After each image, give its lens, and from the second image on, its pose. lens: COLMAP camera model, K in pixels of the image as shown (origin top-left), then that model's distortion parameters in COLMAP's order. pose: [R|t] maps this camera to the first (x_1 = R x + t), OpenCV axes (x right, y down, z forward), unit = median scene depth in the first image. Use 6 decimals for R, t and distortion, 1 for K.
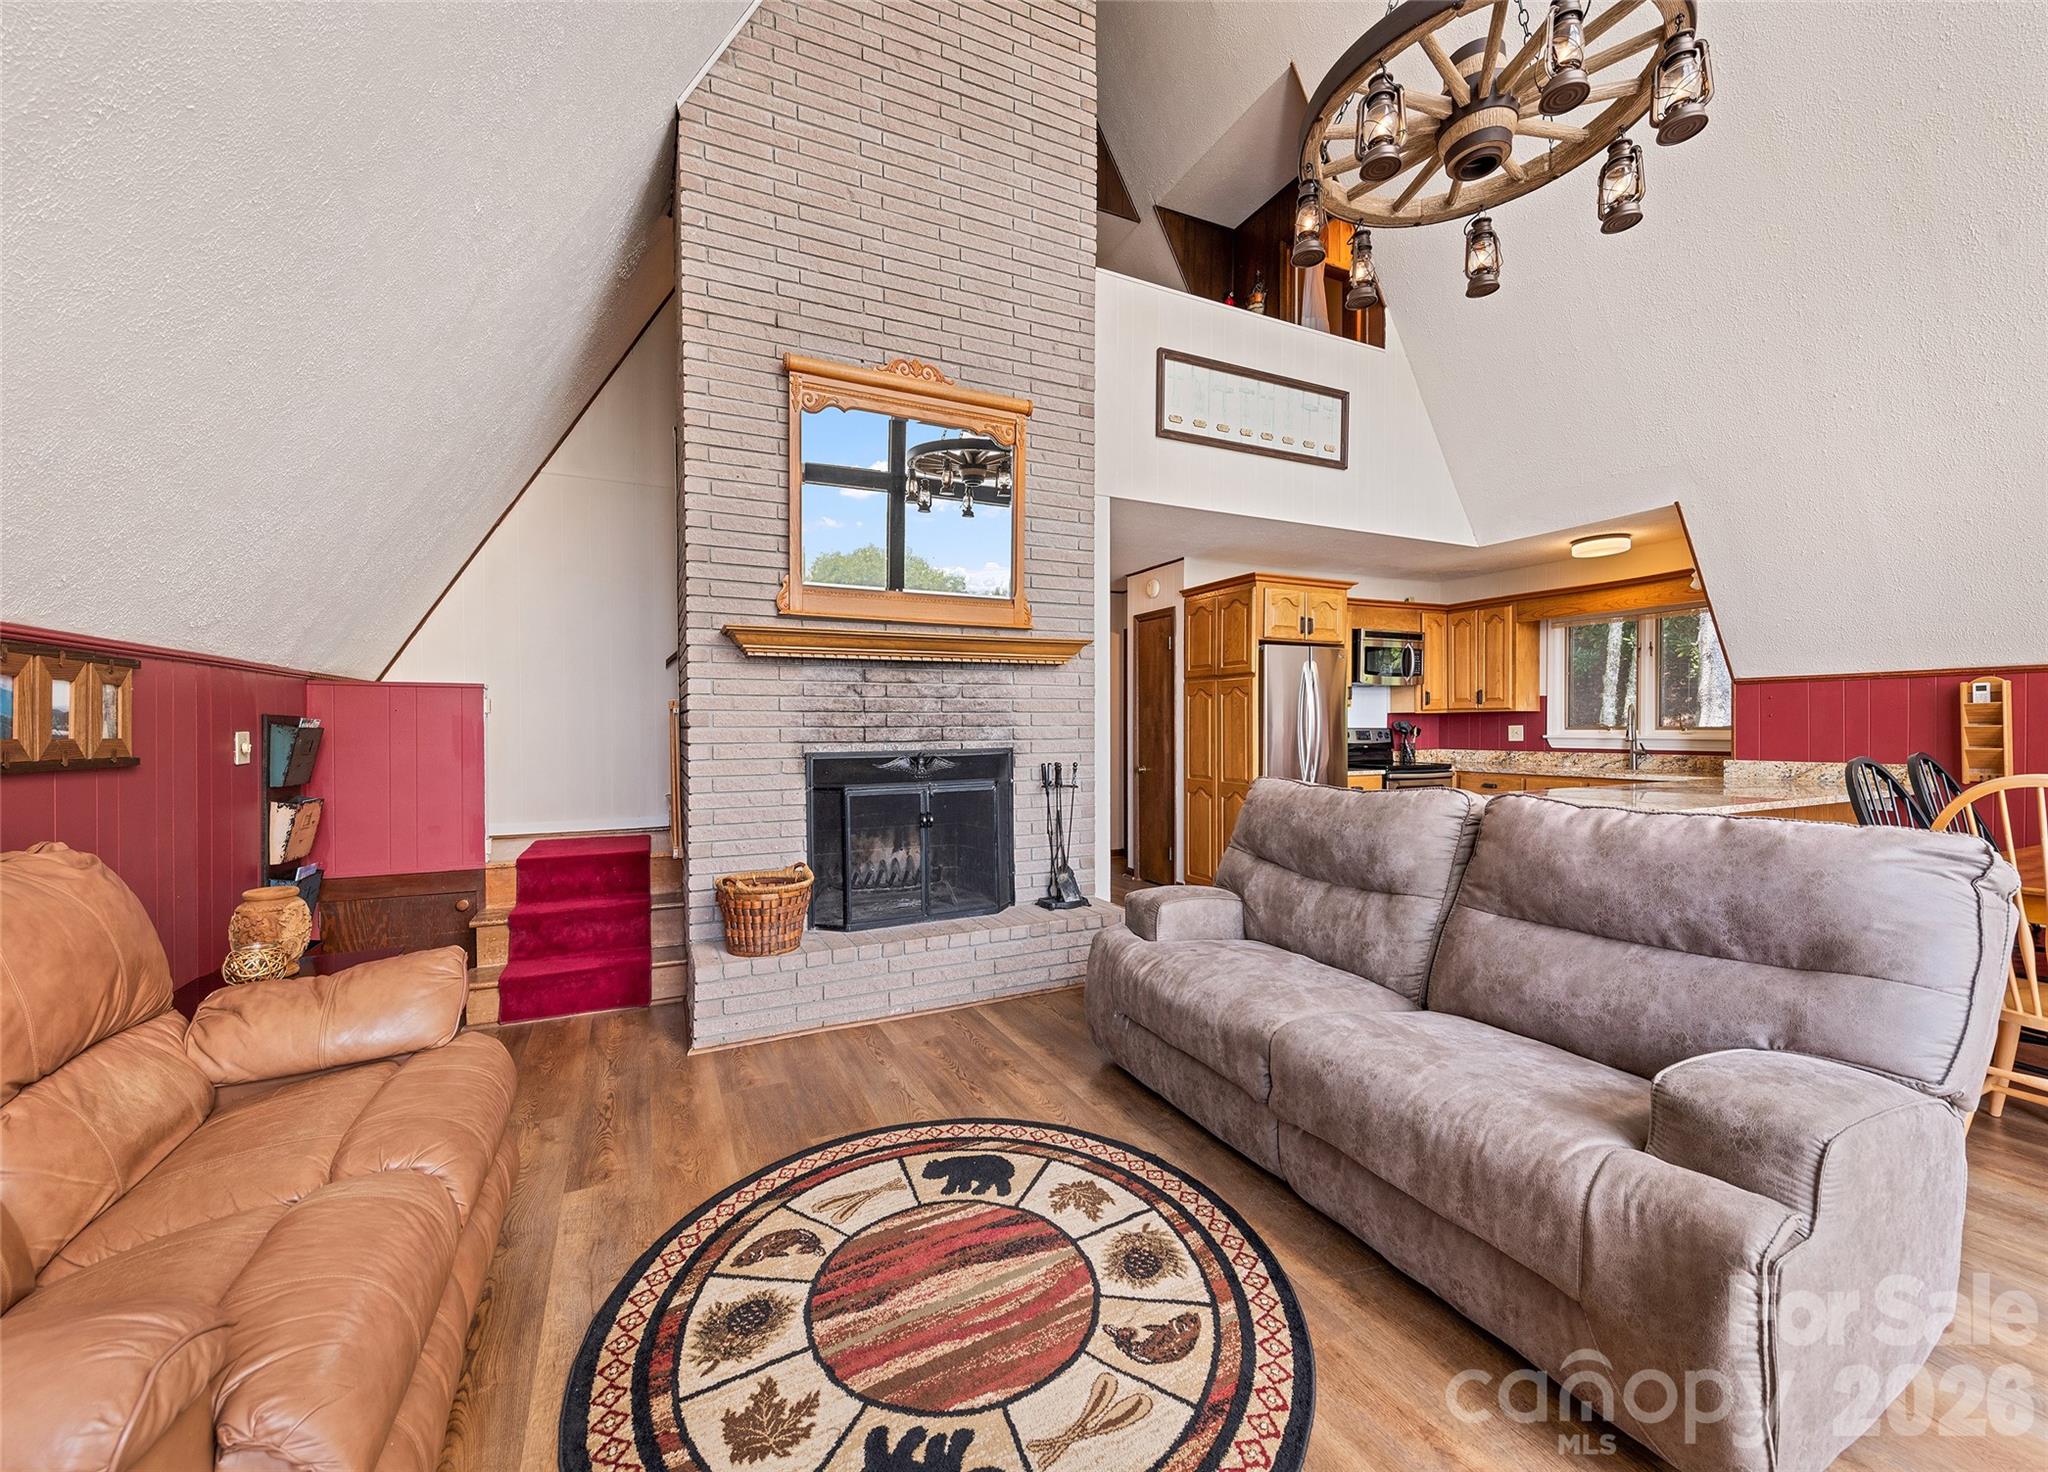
lens RADIAL K [[804.8, 0, 1027.5], [0, 804.8, 742.8], [0, 0, 1]] dist [0.021605, -0.000232]
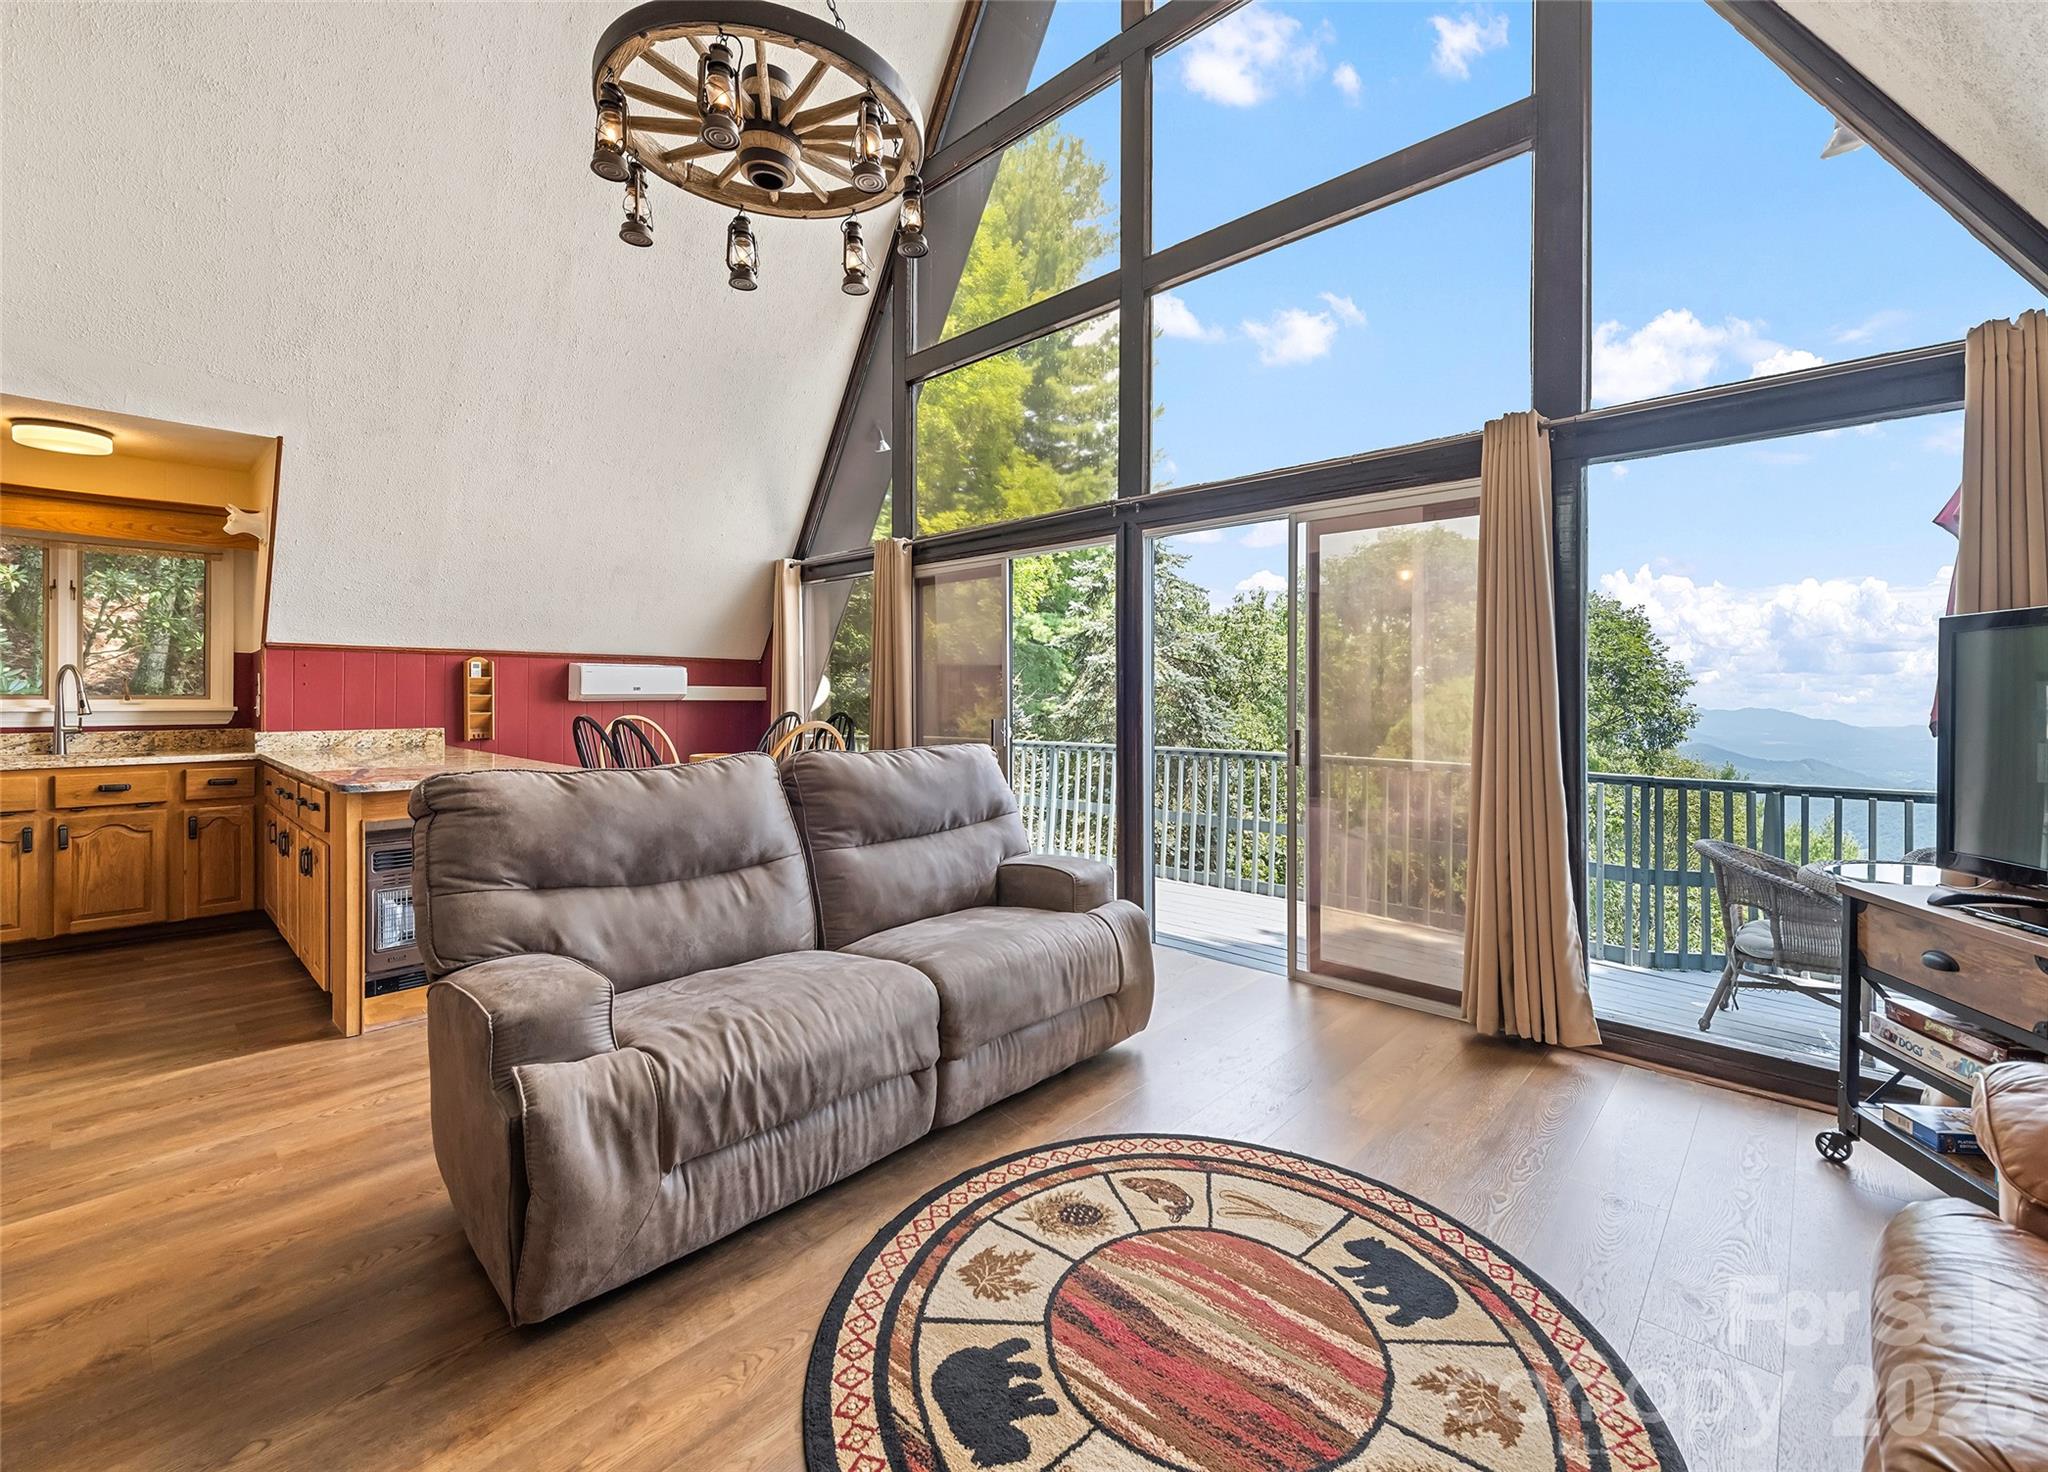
lens RADIAL K [[855.5, 0, 1003.6], [0, 855.5, 683.6], [0, 0, 1]] dist [0.011004, -0.000382]
pose [[-0.346348, 0.010067, 0.938052, -0.398998], [0.020407, 0.999787, -0.003195, -0.015753], [-0.937884, 0.018036, -0.346480, 0.677334]]
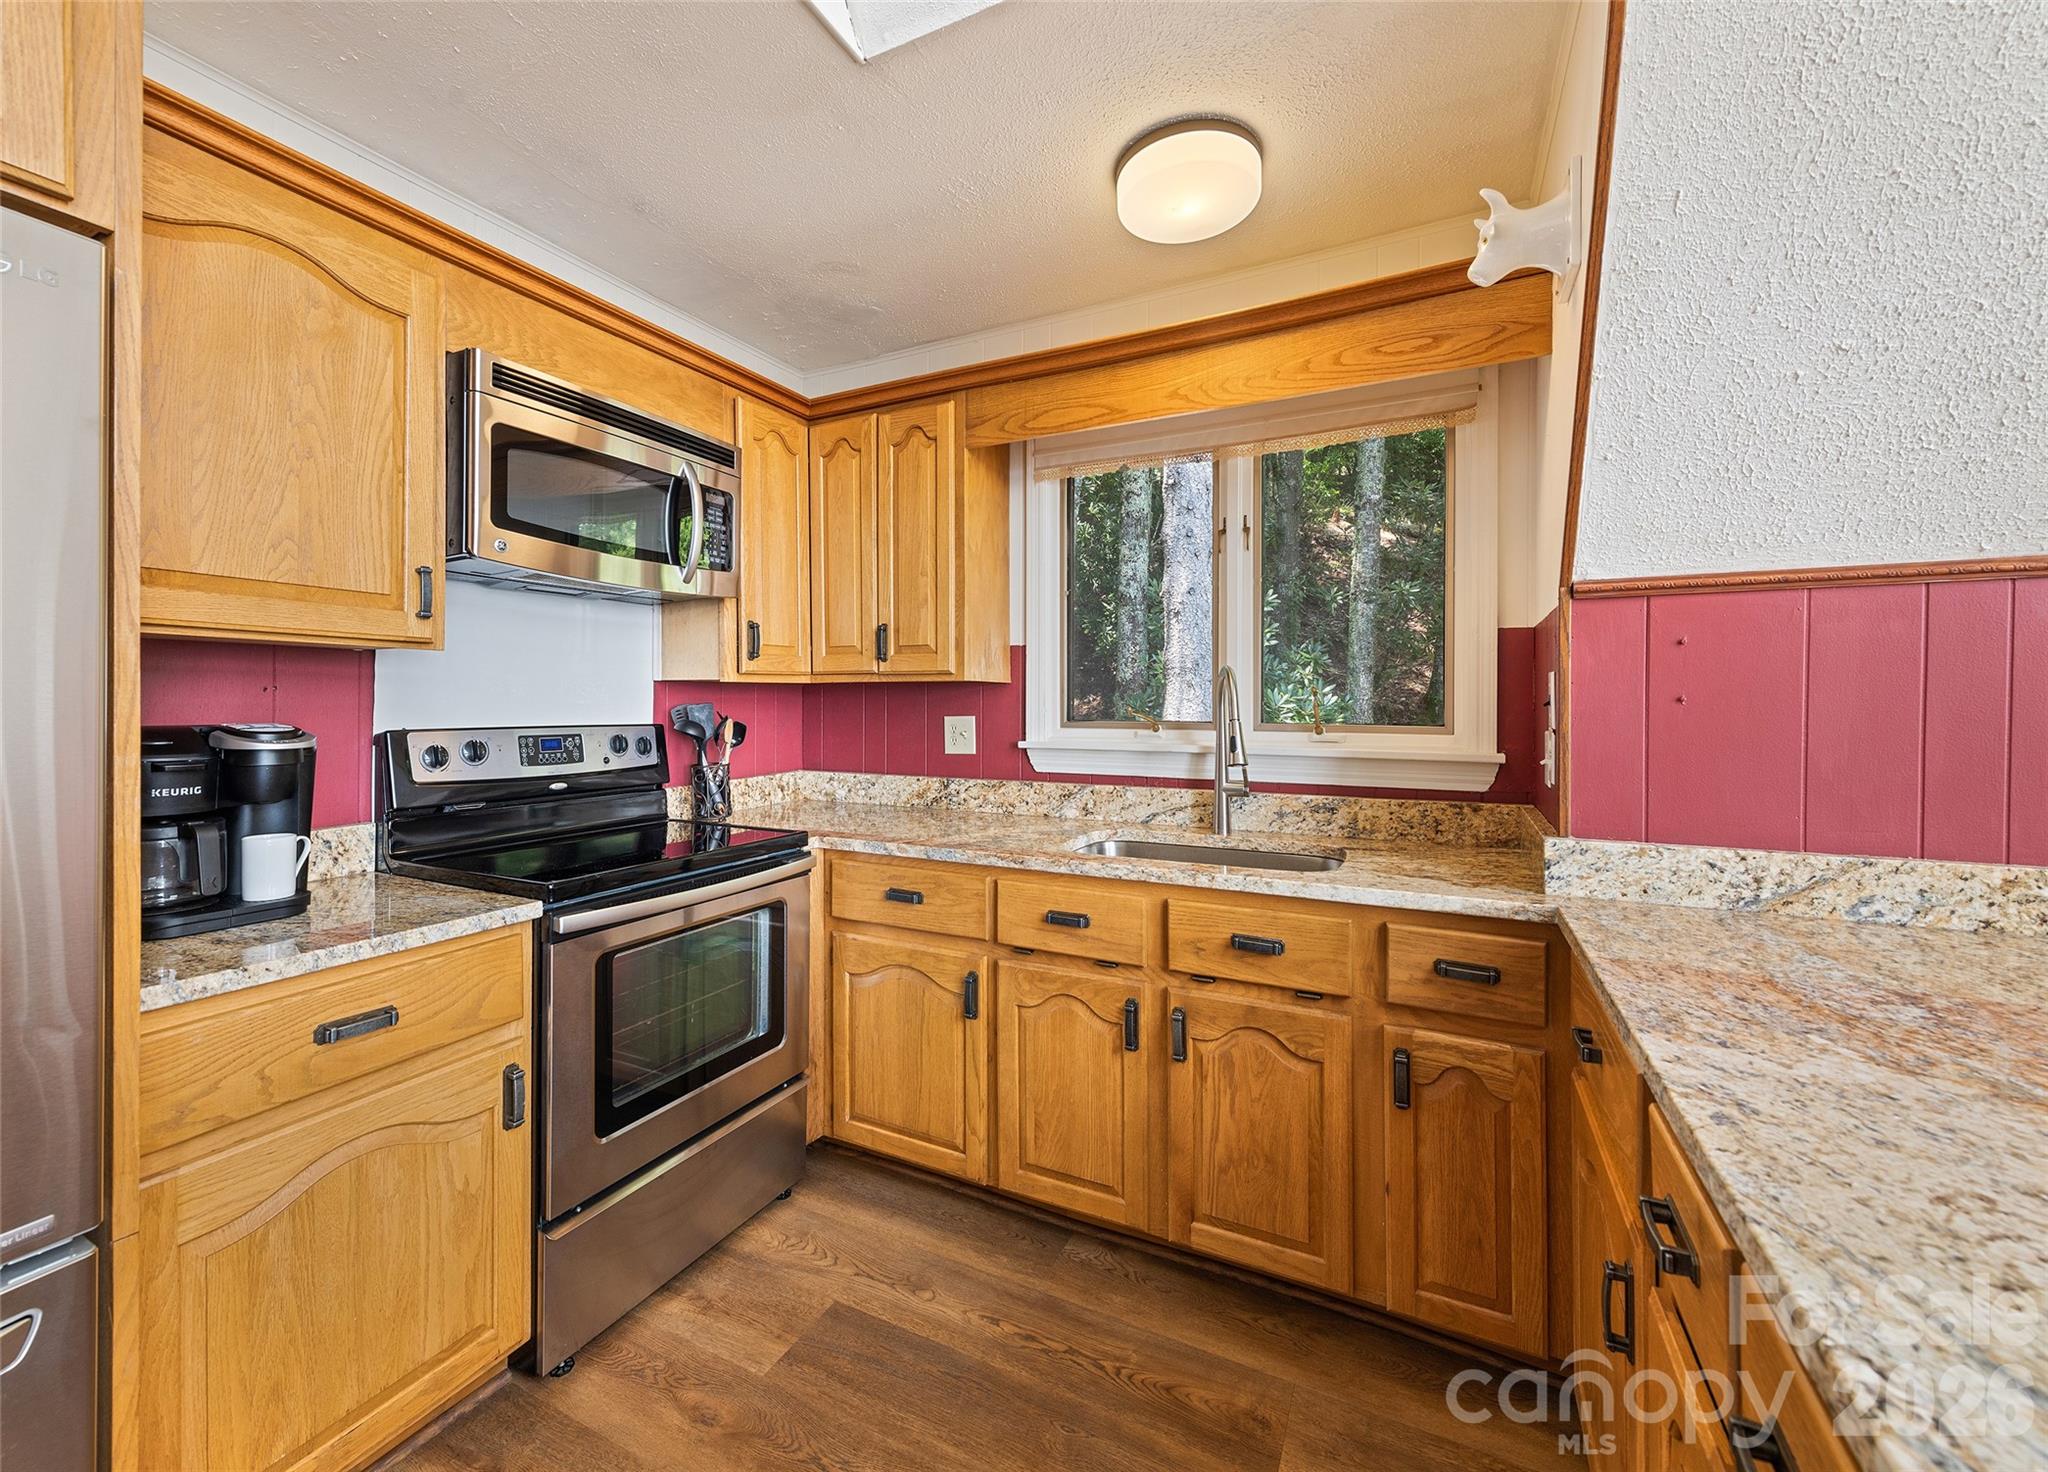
lens RADIAL K [[820.3, 0, 1021.2], [0, 820.3, 710.9], [0, 0, 1]] dist [0.004078, -0.000157]
pose [[0.791540, 0.000419, 0.611118, 0.608510], [0.006941, 0.999929, -0.009677, -0.032668], [-0.611078, 0.011901, 0.791481, 1.065708]]
